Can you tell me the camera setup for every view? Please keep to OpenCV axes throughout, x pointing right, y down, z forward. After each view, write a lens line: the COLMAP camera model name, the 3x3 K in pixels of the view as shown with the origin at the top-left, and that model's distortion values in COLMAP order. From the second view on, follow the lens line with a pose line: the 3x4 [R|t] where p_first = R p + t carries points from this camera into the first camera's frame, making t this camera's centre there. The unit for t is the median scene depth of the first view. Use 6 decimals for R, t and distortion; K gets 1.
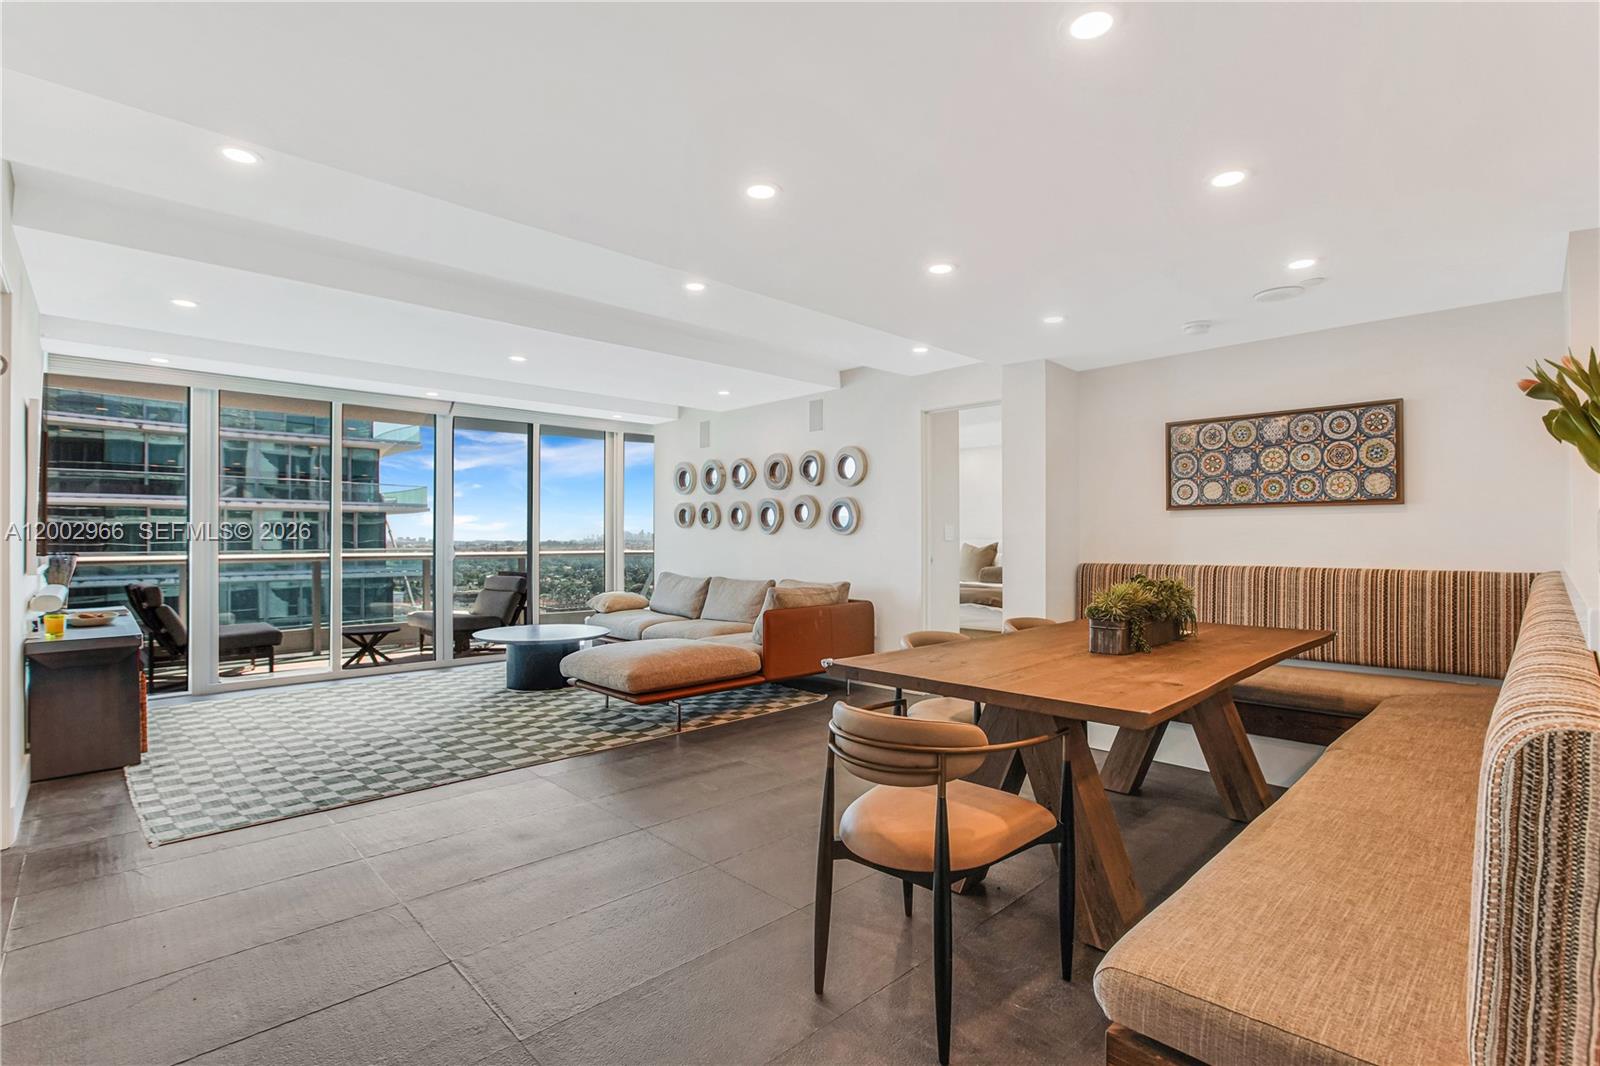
lens RADIAL K [[757.2, 0, 800.0], [0, 757.2, 533.0], [0, 0, 1]] dist [-0.030019, 0.001050]
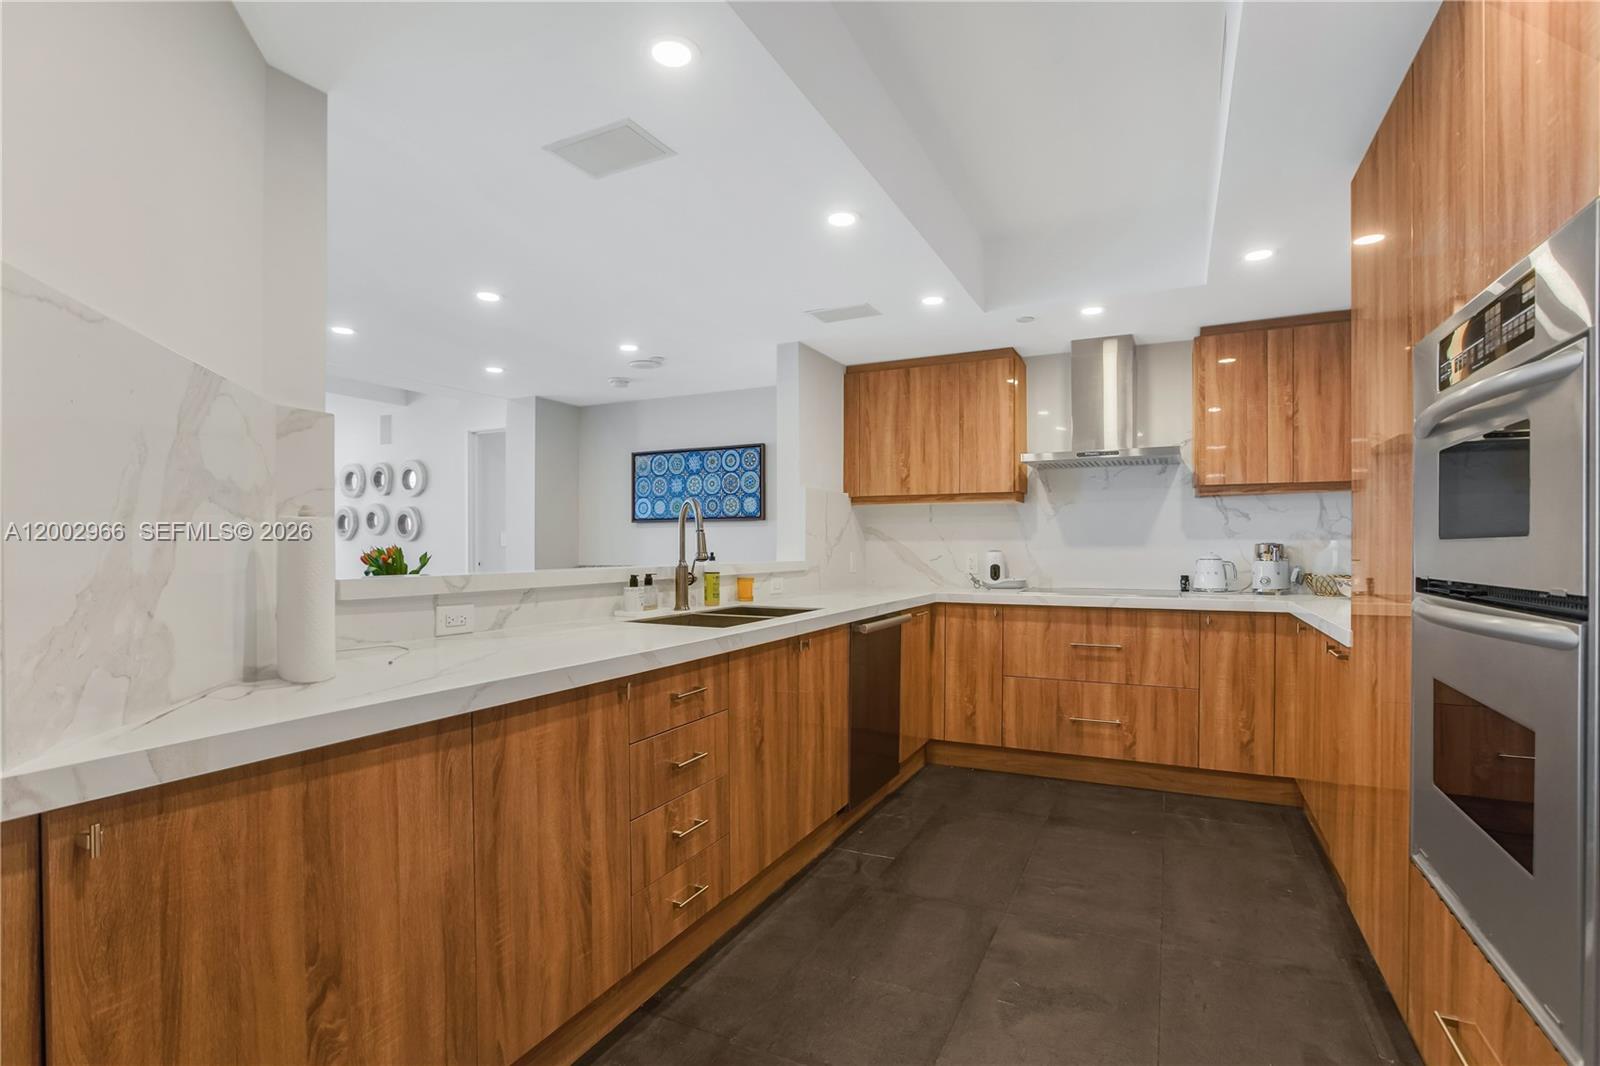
lens RADIAL K [[763.2, 0, 803.5], [0, 763.2, 548.3], [0, 0, 1]] dist [-0.047625, 0.000855]
pose [[0.943031, -0.000757, 0.332705, 0.320003], [-0.003172, 0.999931, 0.011268, -0.001567], [-0.332691, -0.011682, 0.942964, -0.289732]]
